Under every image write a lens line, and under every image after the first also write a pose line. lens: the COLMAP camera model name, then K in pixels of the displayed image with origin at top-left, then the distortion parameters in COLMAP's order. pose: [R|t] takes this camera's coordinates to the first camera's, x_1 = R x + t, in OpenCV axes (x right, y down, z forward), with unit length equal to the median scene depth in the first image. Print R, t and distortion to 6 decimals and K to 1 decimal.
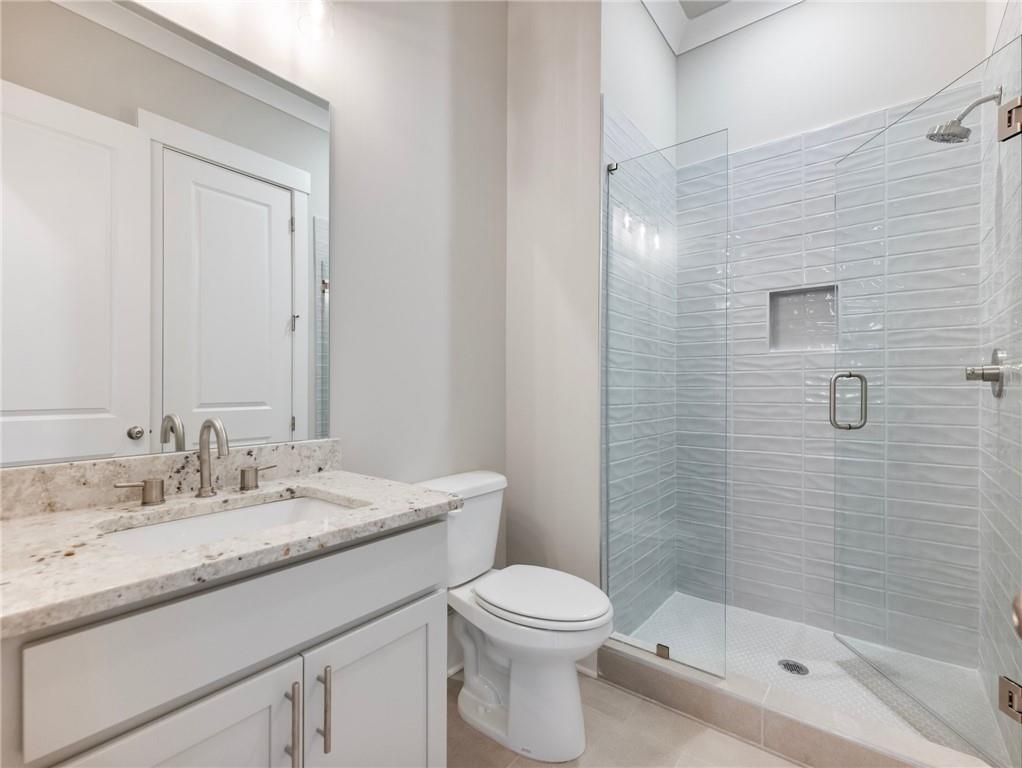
lens RADIAL K [[474.1, 0, 511.8], [0, 474.1, 384.9], [0, 0, 1]] dist [0.005008, -0.003127]
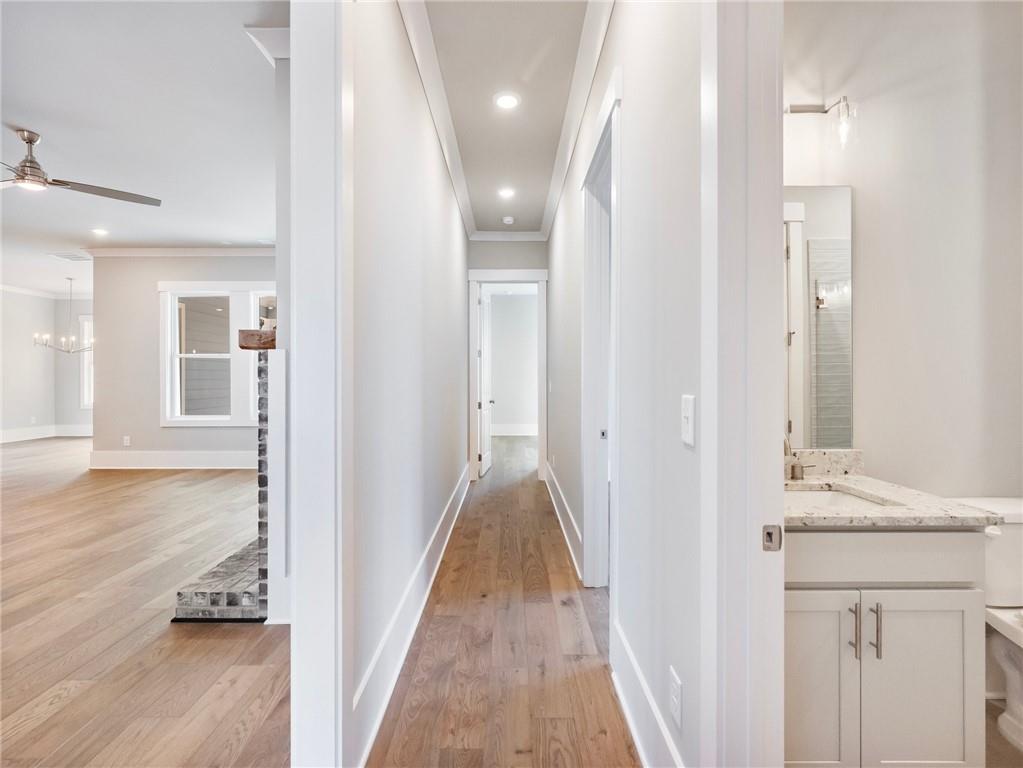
lens RADIAL K [[474.5, 0, 509.5], [0, 474.5, 376.4], [0, 0, 1]] dist [0.005008, -0.003127]
pose [[0.616951, -0.007598, -0.786965, 0.064895], [0.006619, 0.999968, -0.004465, -0.101973], [0.786974, -0.002454, 0.616981, -0.629769]]
